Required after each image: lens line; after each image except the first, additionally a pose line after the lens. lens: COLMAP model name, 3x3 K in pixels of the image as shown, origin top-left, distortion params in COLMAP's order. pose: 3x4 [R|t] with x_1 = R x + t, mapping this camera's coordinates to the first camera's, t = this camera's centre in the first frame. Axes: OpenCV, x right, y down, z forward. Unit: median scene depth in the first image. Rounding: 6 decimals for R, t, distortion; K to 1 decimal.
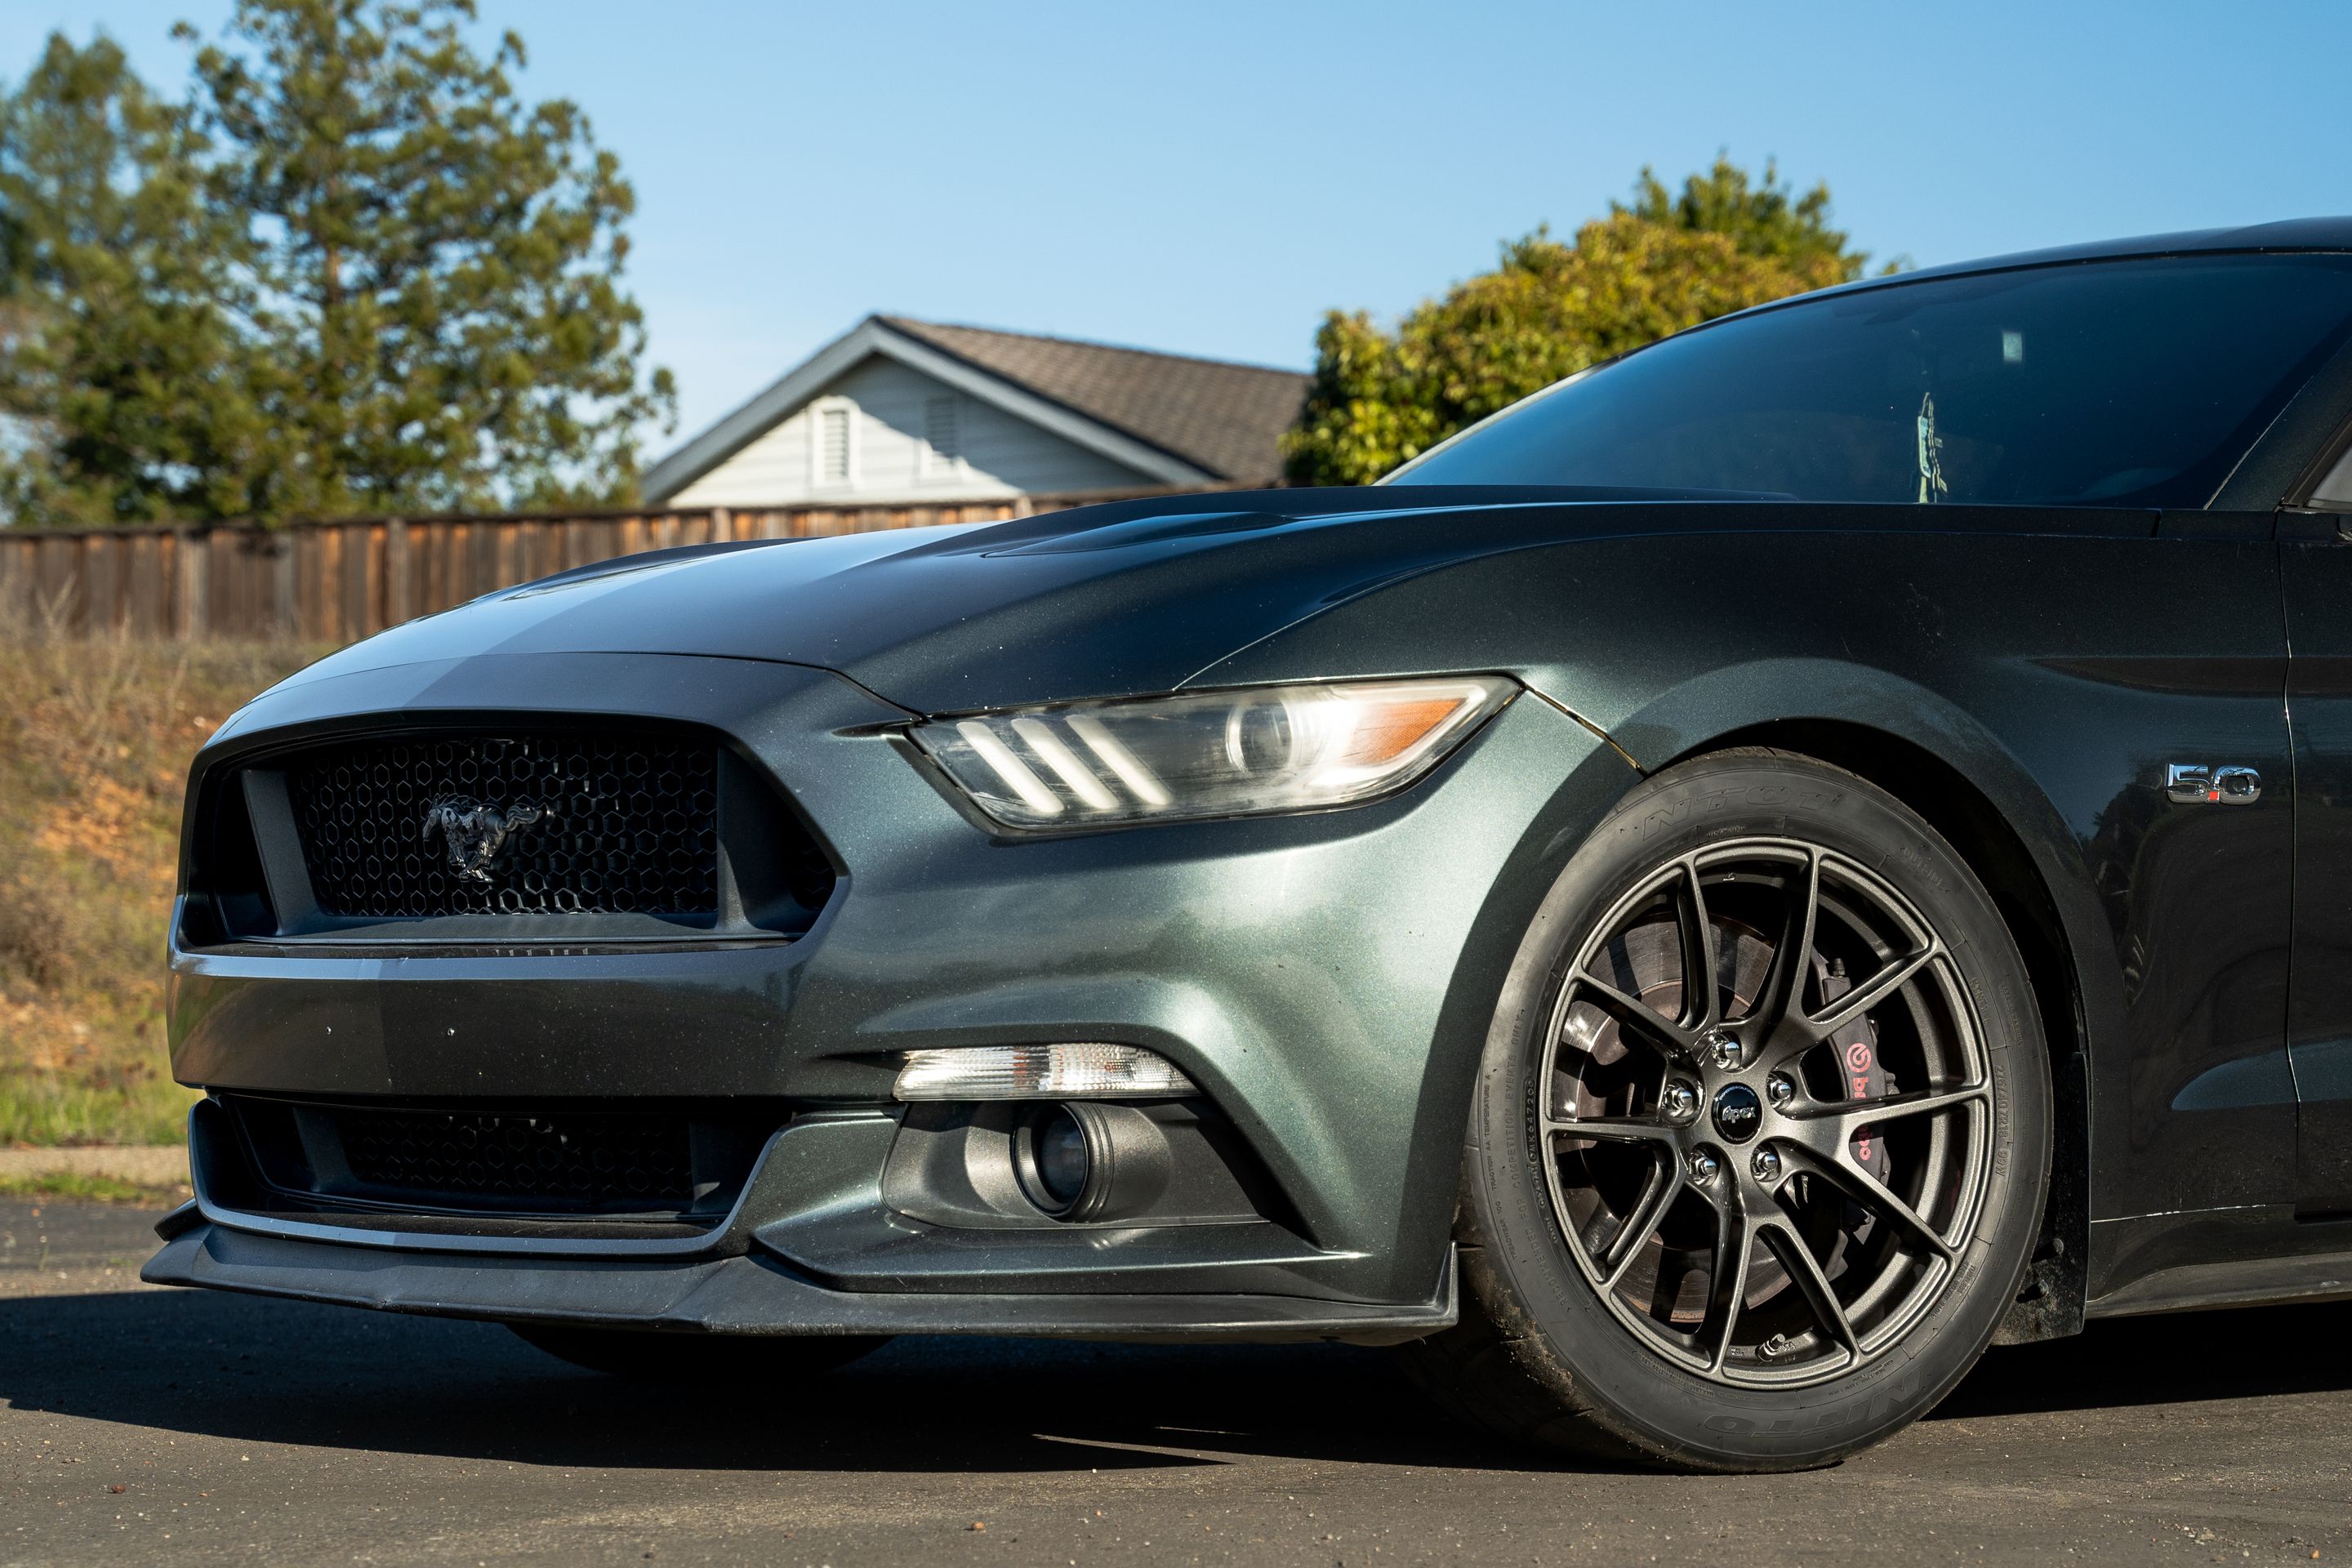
lens RADIAL K [[5775.2, 0, 1180.3], [0, 5775.2, 789.0], [0, 0, 1]] dist [0.212115, 0.215469]
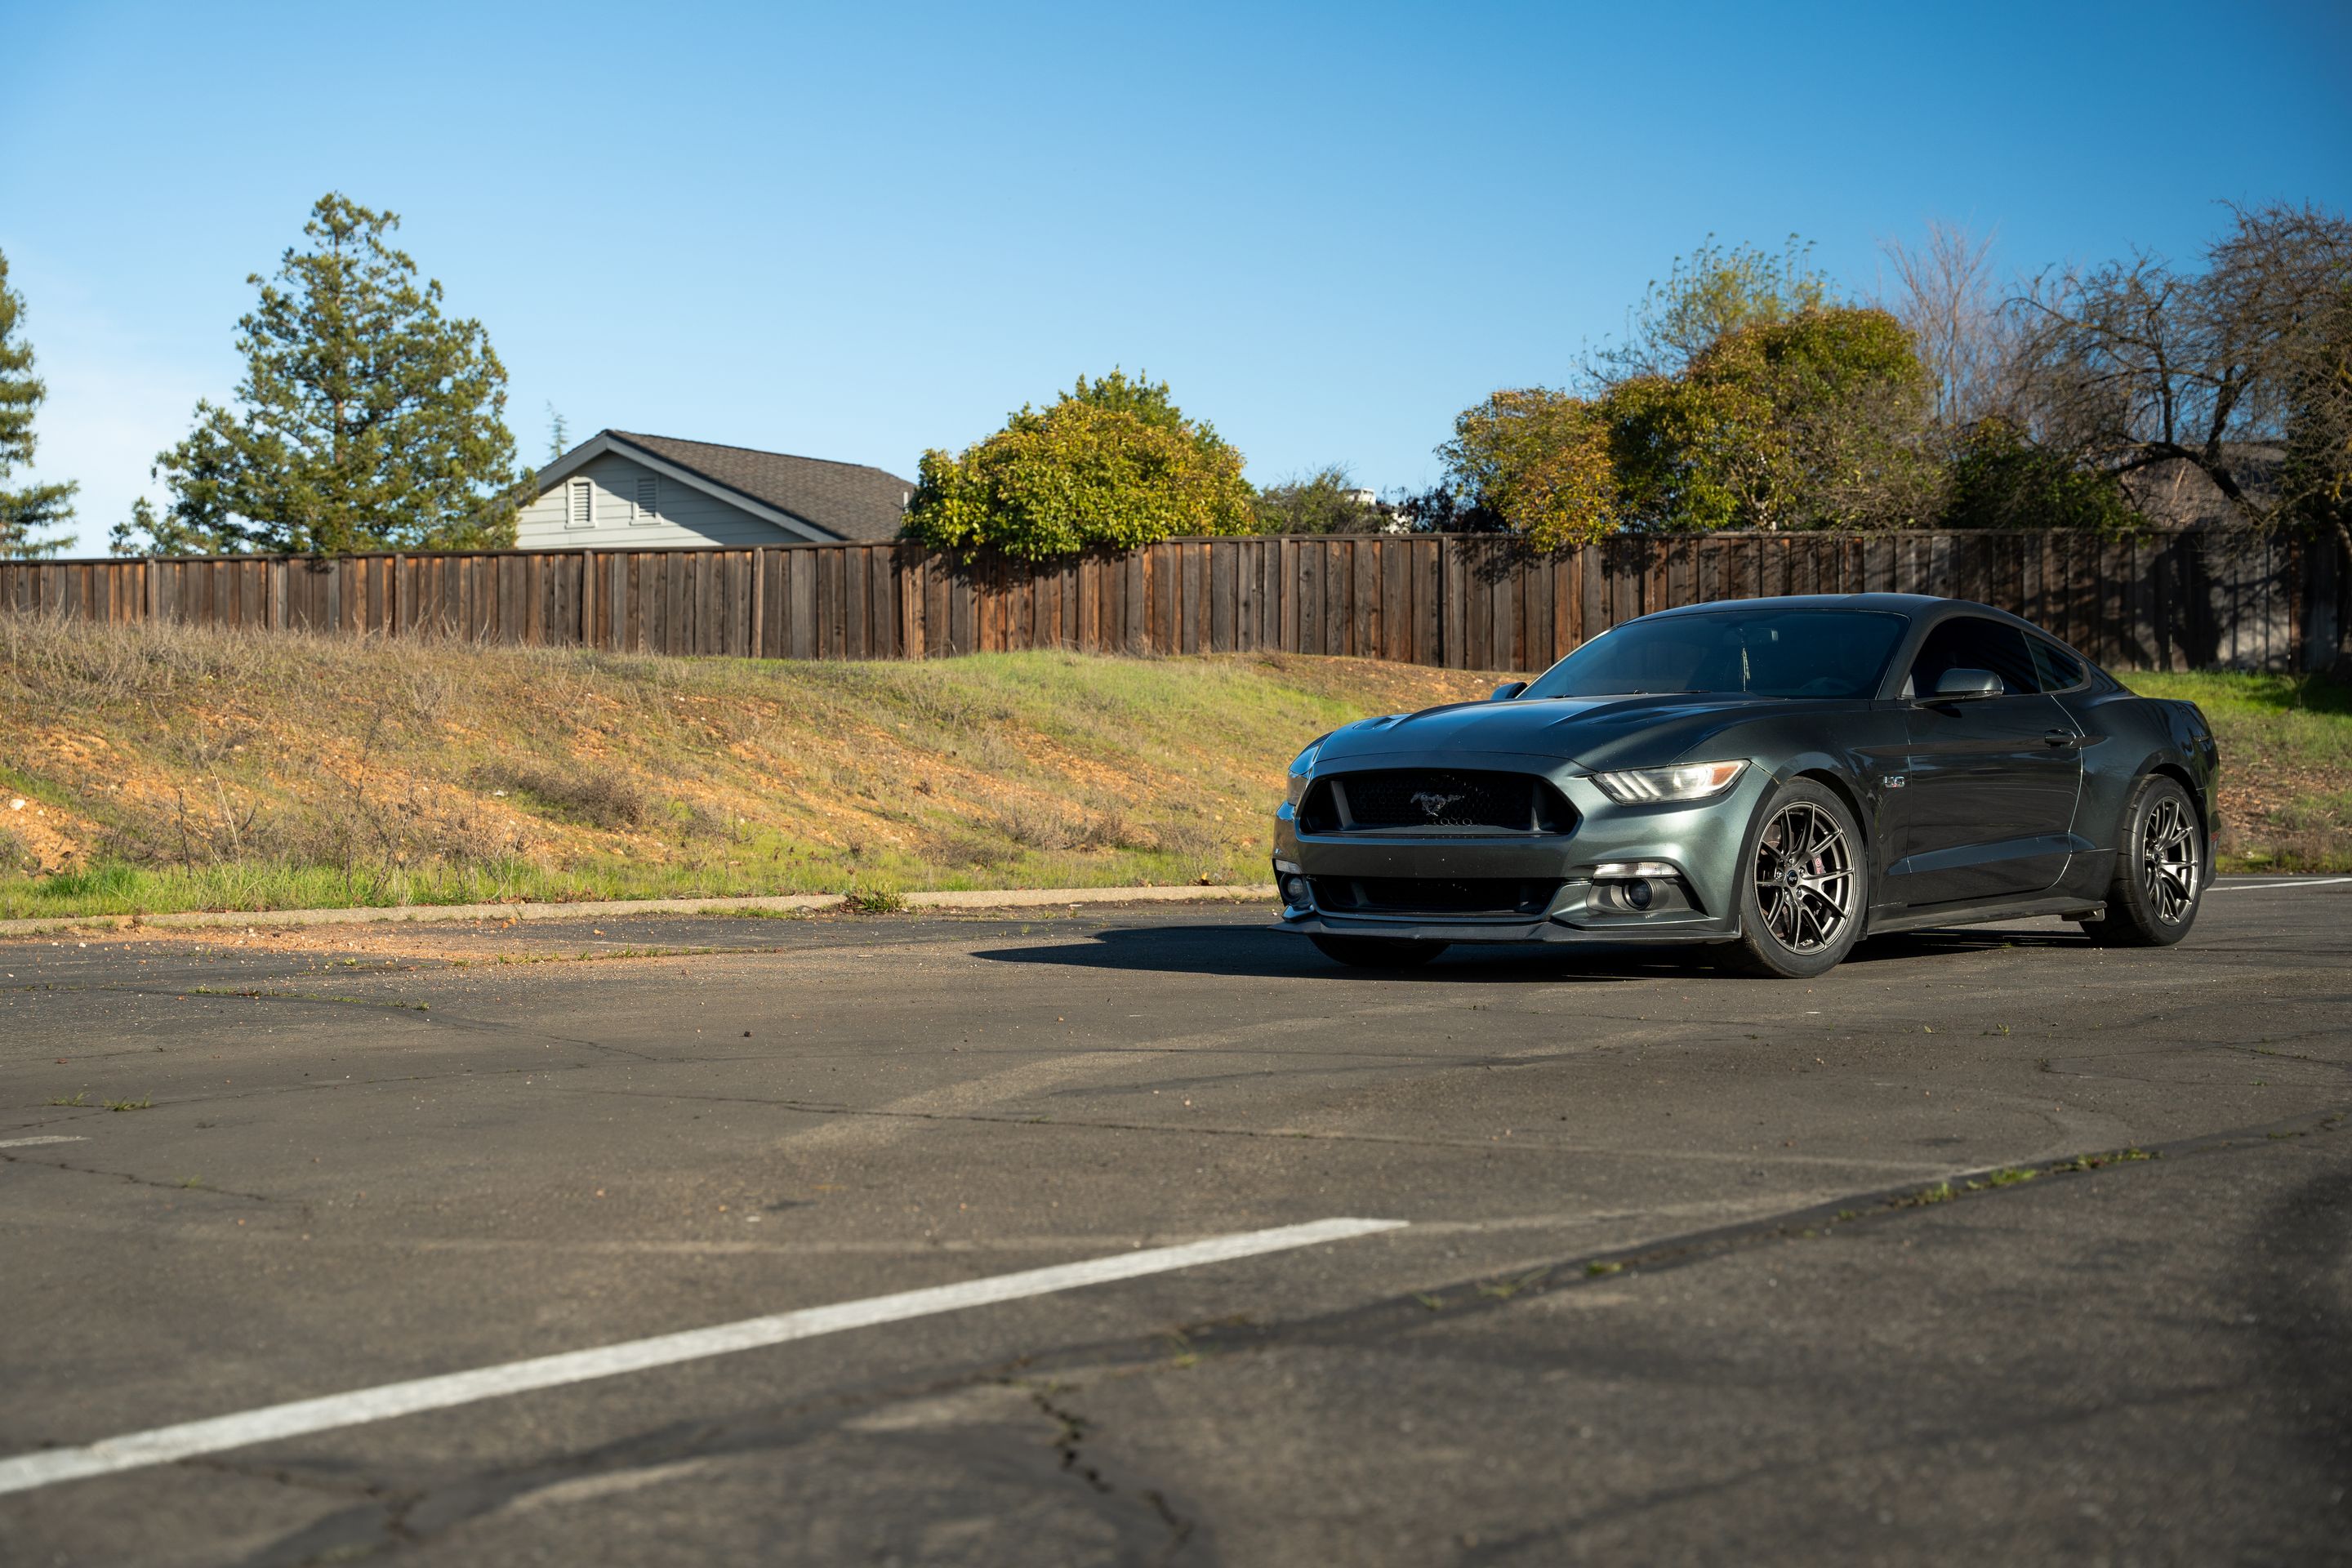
lens RADIAL K [[3785.3, 0, 1154.3], [0, 3785.3, 733.5], [0, 0, 1]] dist [0.098413, 0.758495]
pose [[0.980566, -0.006182, 0.196094, -0.688017], [0.001891, 0.999755, 0.022061, -0.079009], [-0.196182, -0.021261, 0.980337, -1.121086]]
